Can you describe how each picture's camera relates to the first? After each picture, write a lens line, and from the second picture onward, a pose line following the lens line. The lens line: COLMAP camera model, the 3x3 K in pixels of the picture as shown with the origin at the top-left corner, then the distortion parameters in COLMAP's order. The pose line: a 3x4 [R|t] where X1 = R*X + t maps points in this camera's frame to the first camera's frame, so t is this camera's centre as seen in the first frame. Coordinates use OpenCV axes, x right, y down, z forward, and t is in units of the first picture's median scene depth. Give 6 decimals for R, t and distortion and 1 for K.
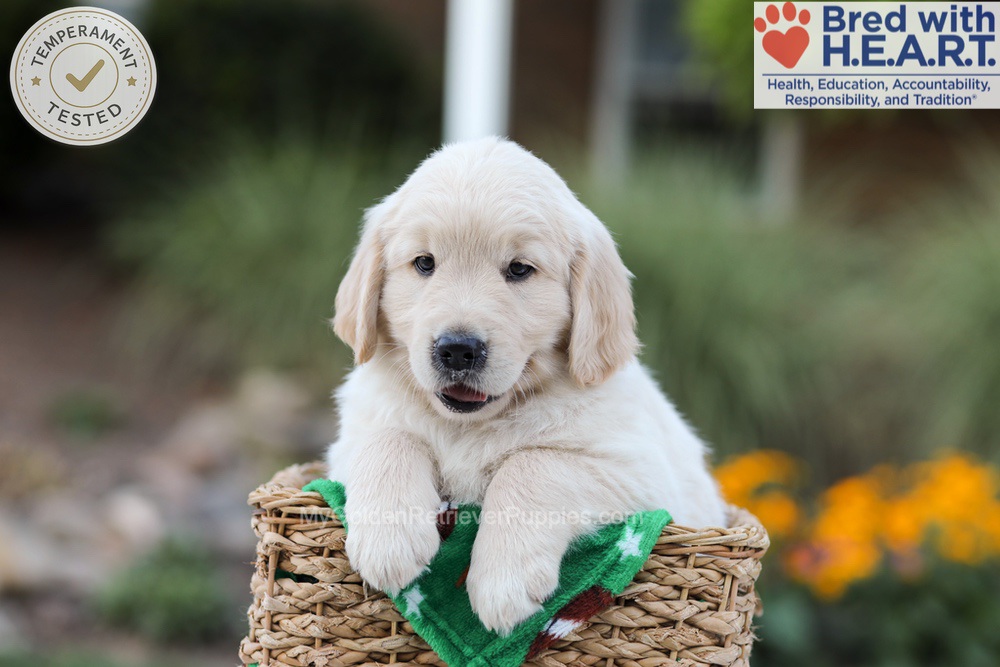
lens RADIAL K [[2809.4, 0, 527.0], [0, 2809.4, 281.4], [0, 0, 1]] dist [0.172849, 0.000000]
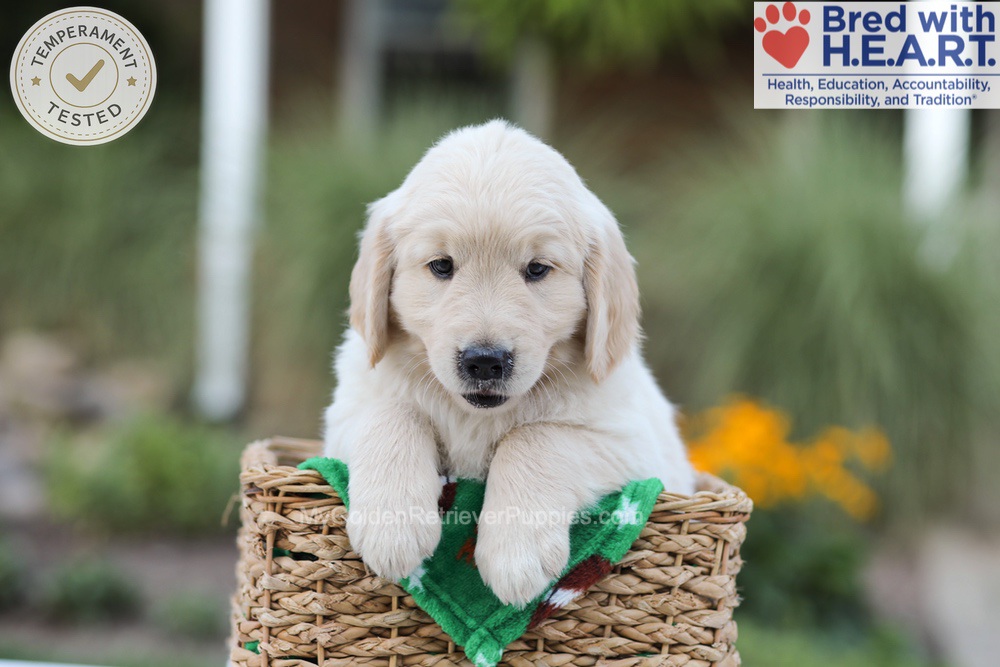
lens RADIAL K [[2809.4, 0, 489.6], [0, 2809.4, 339.6], [0, 0, 1]] dist [0.172849, 0.000000]
pose [[0.995040, -0.023778, 0.096588, -0.108083], [0.019863, 0.998949, 0.041300, -0.011591], [-0.097469, -0.039177, 0.994467, 0.001516]]
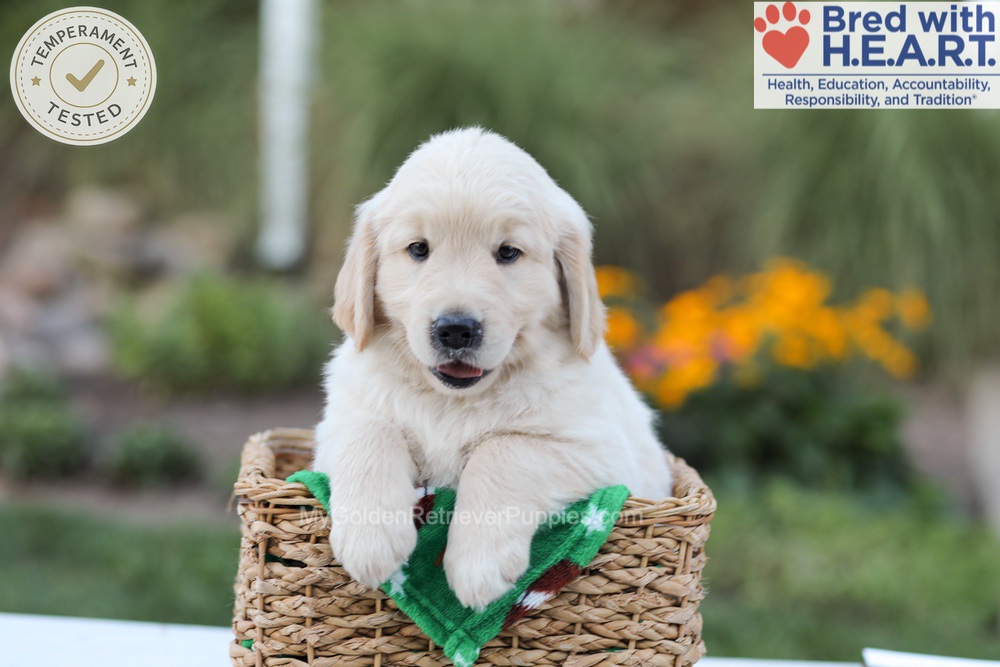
lens RADIAL K [[2809.4, 0, 480.2], [0, 2809.4, 301.5], [0, 0, 1]] dist [0.172849, 0.000000]
pose [[0.997414, -0.038527, 0.060677, -0.069229], [0.032152, 0.994188, 0.102743, -0.102353], [-0.064282, -0.100526, 0.992856, -0.063207]]
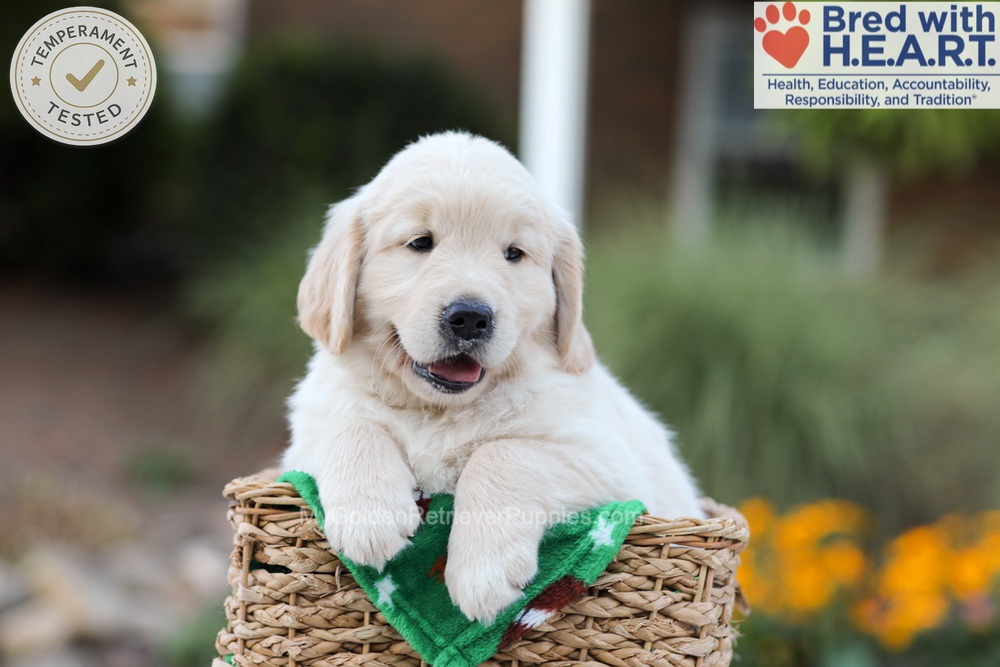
lens RADIAL K [[2809.4, 0, 482.9], [0, 2809.4, 352.2], [0, 0, 1]] dist [0.172849, 0.000000]
pose [[0.998497, -0.004519, -0.054615, 0.048668], [0.004349, 0.999985, -0.003221, 0.031999], [0.054629, 0.002979, 0.998502, 0.005566]]
